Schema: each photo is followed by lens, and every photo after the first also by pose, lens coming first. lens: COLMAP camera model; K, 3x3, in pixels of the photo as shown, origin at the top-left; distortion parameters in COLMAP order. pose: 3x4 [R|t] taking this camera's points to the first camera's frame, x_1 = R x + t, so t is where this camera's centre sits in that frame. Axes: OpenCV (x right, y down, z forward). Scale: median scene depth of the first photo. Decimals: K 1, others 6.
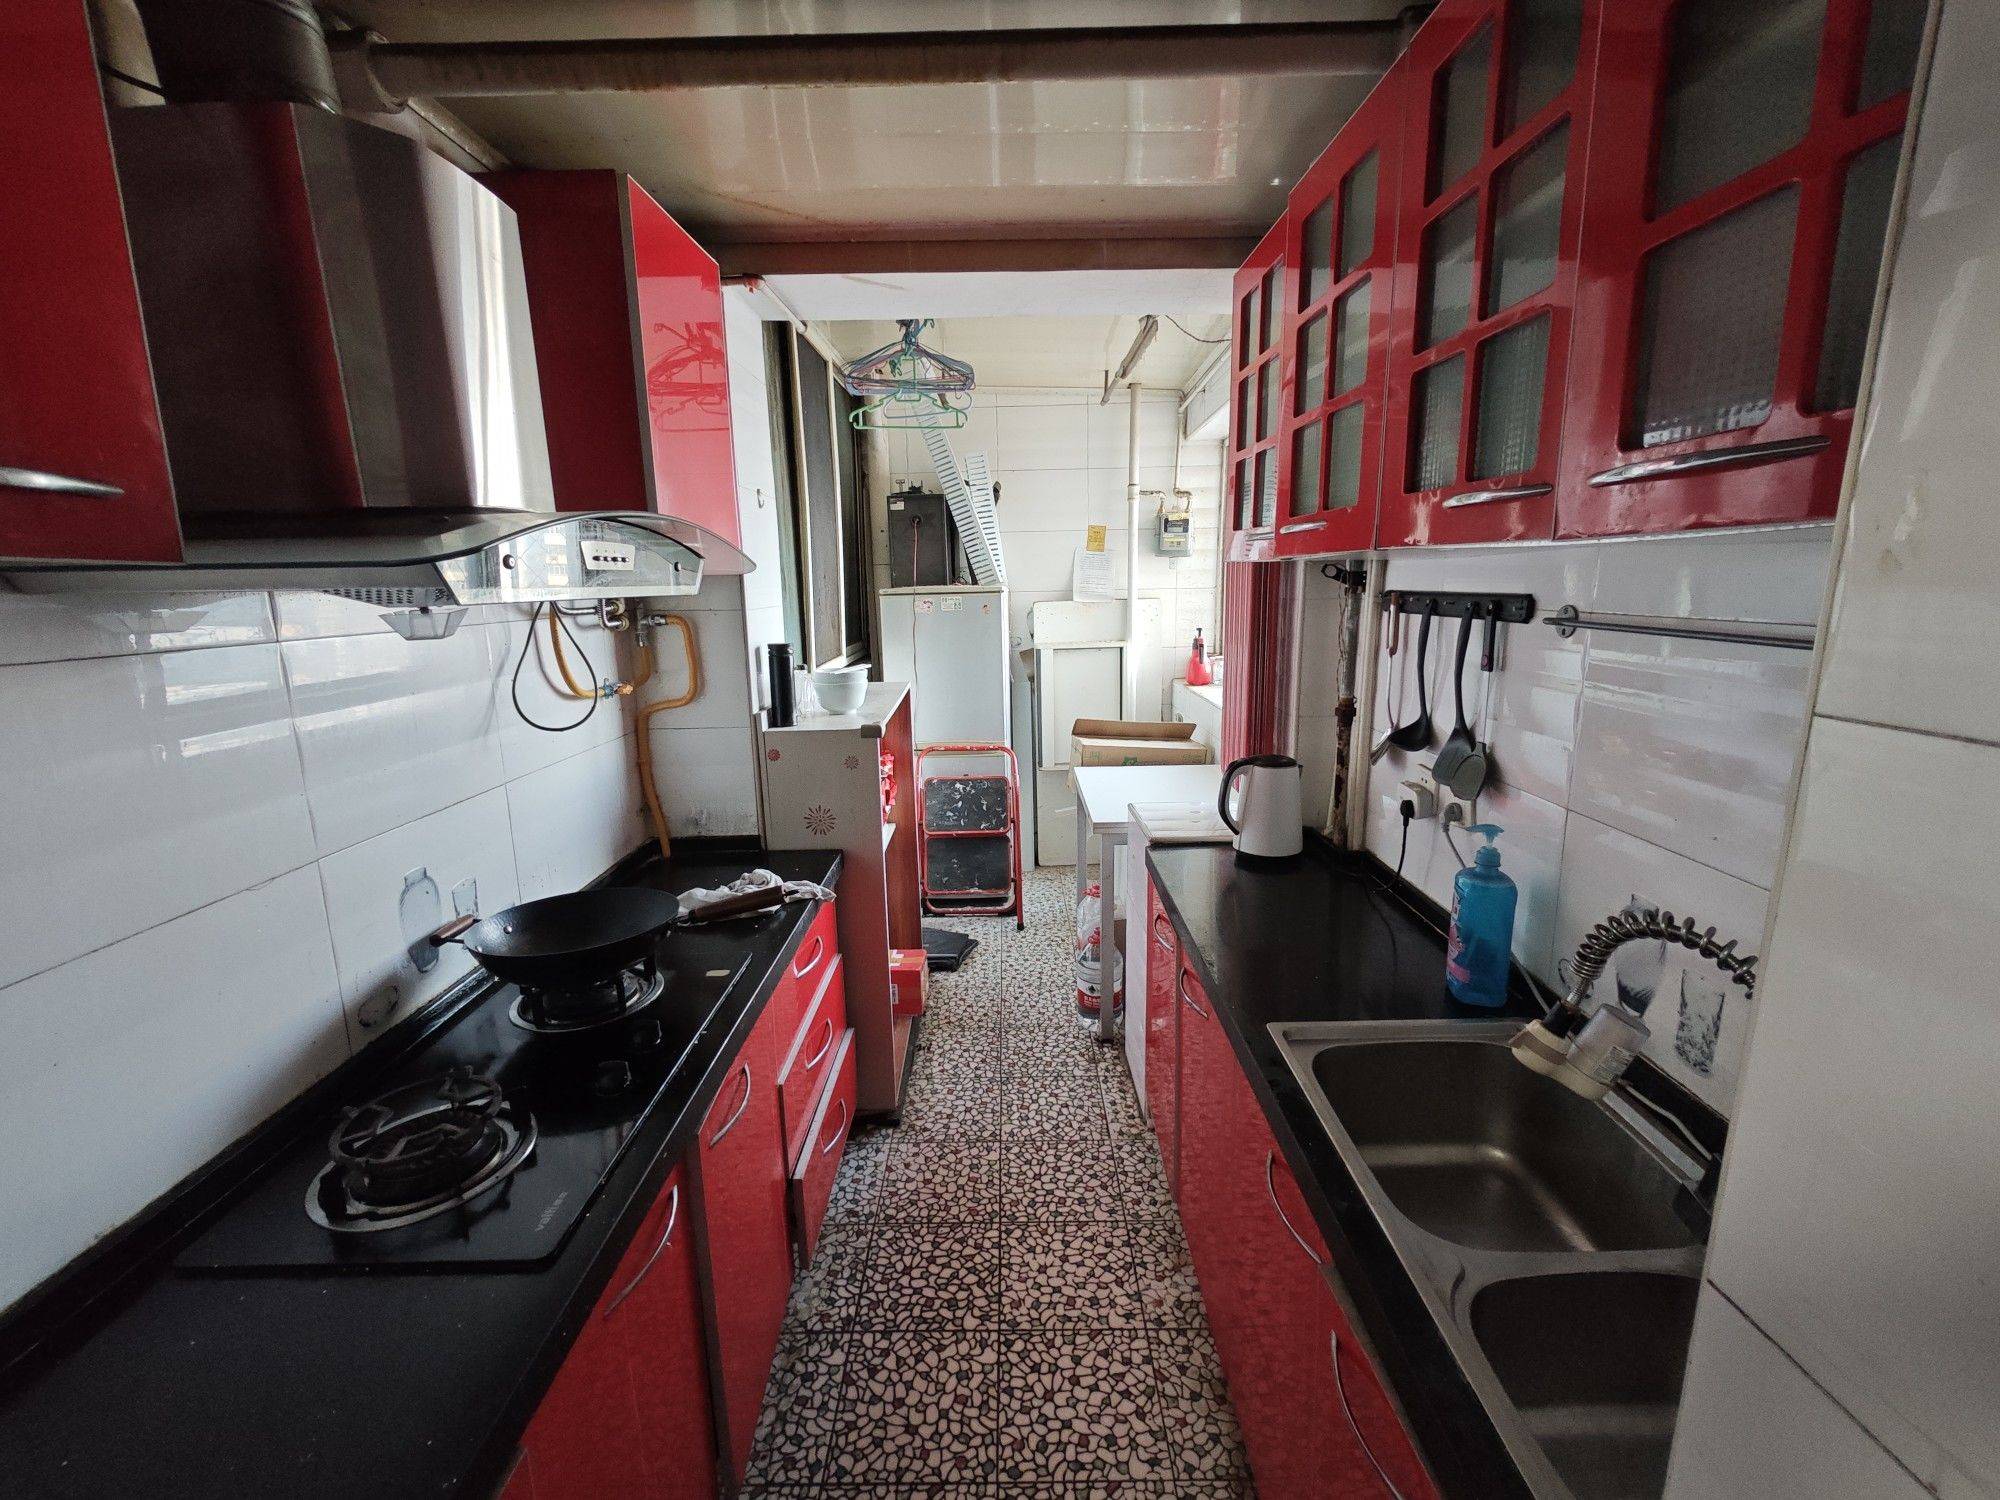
lens RADIAL K [[844.7, 0, 998.2], [0, 844.7, 723.5], [0, 0, 1]] dist [-0.000443, -0.000121]
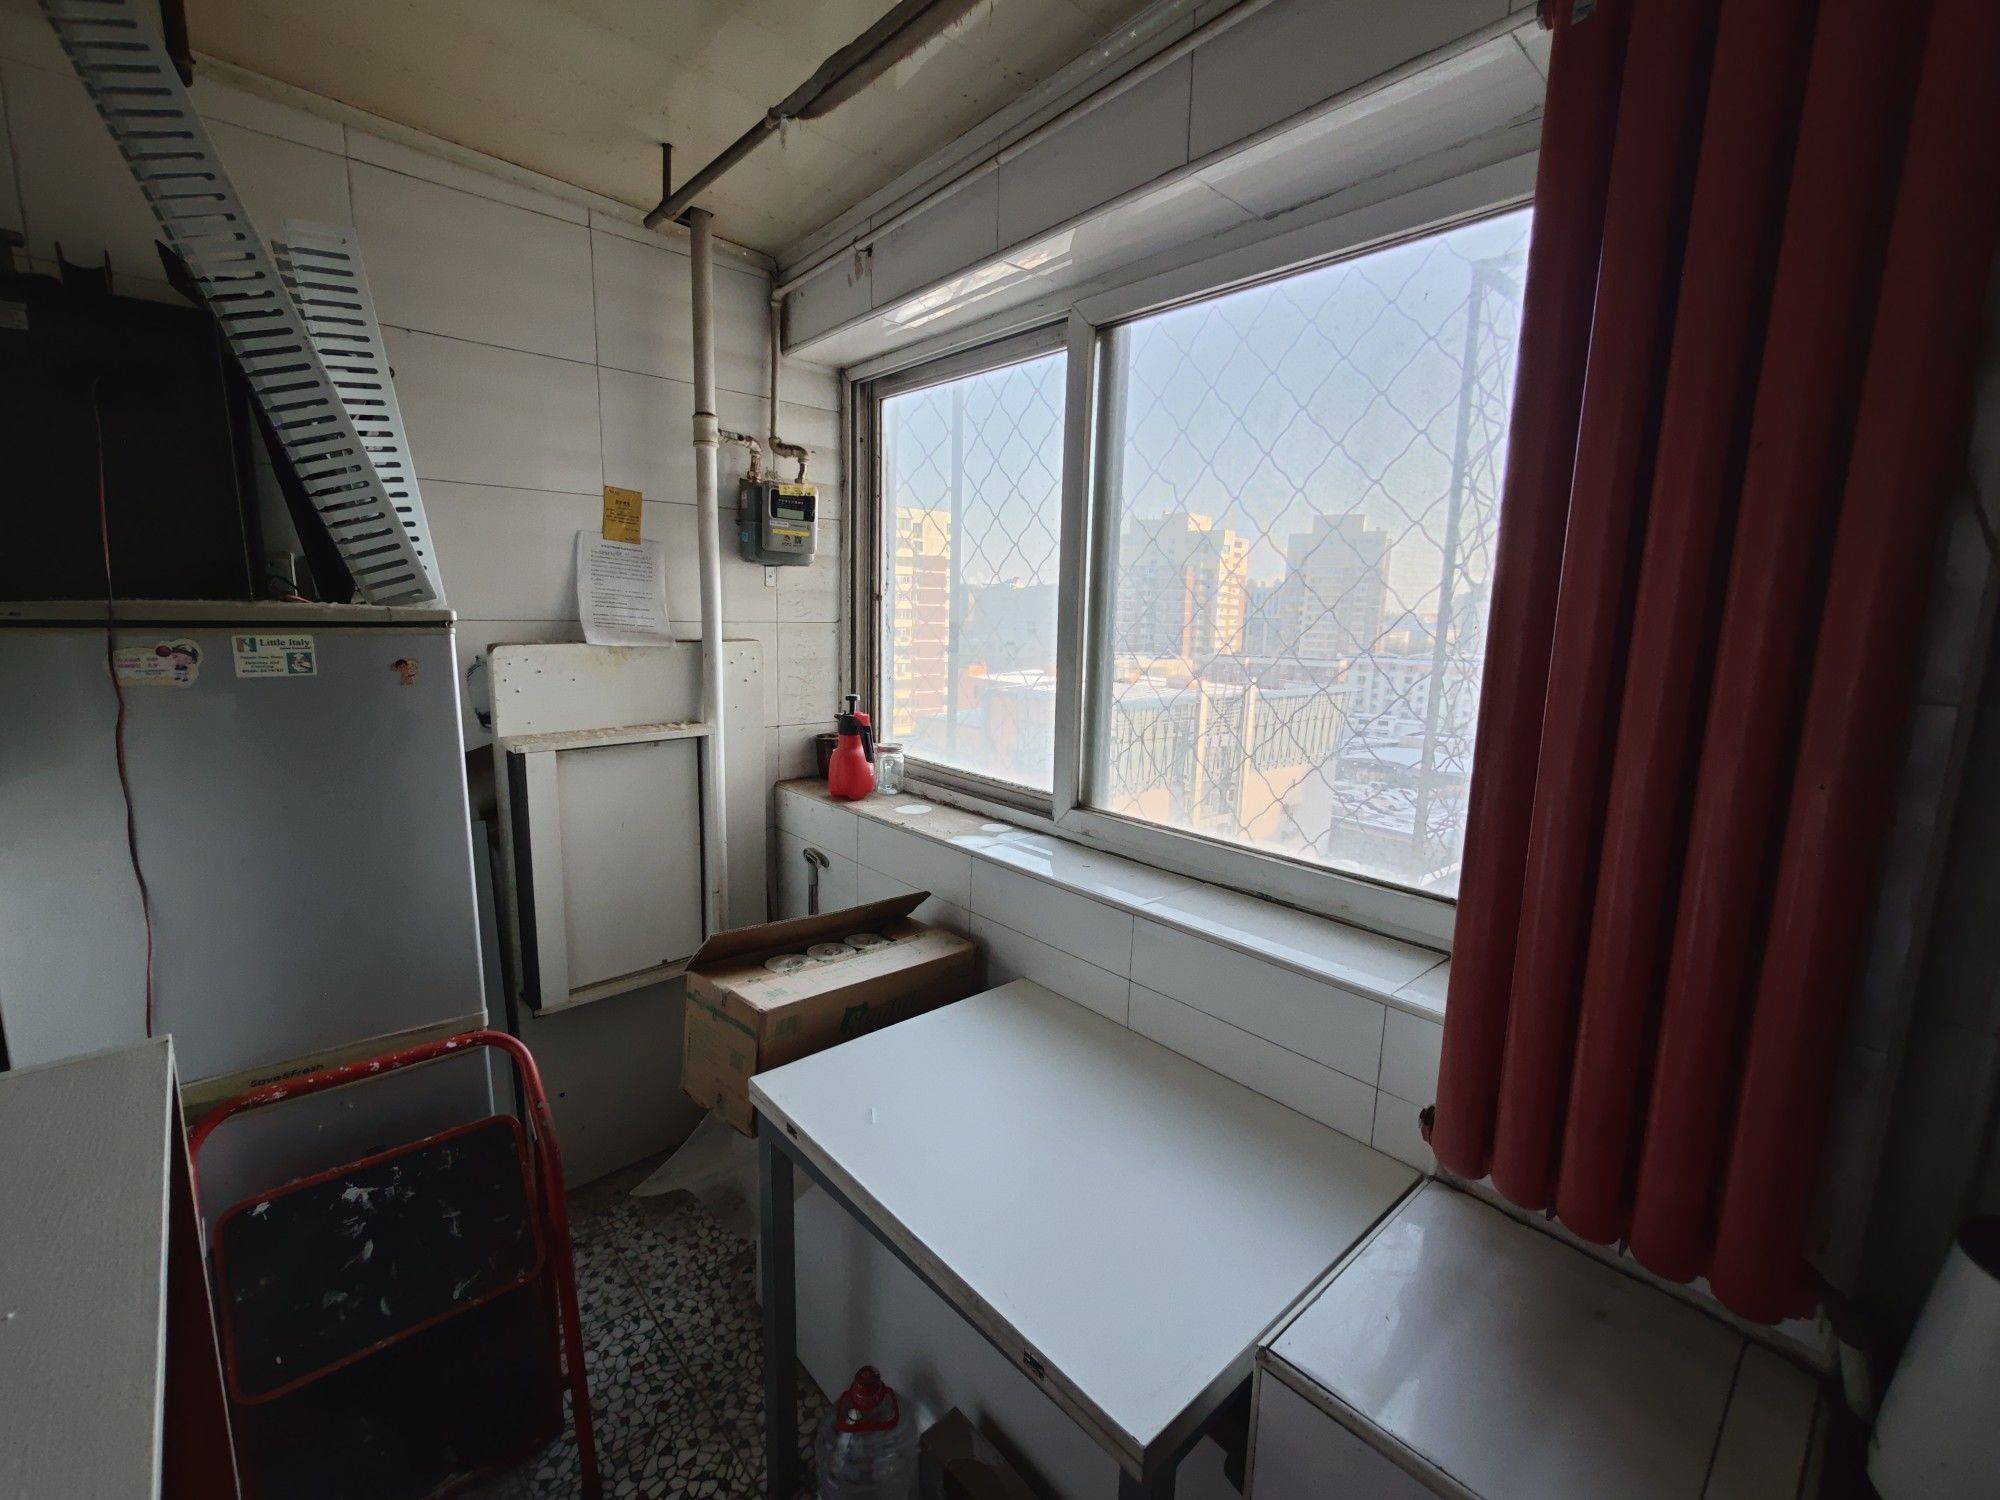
lens RADIAL K [[812.8, 0, 1000.0], [0, 812.8, 750.0], [0, 0, 1]] dist [-0.028751, 0.000123]
pose [[0.728692, -0.076165, 0.680593, -0.054436], [0.072452, 0.996793, 0.033978, -0.086627], [-0.680998, 0.024550, 0.731873, 0.530135]]
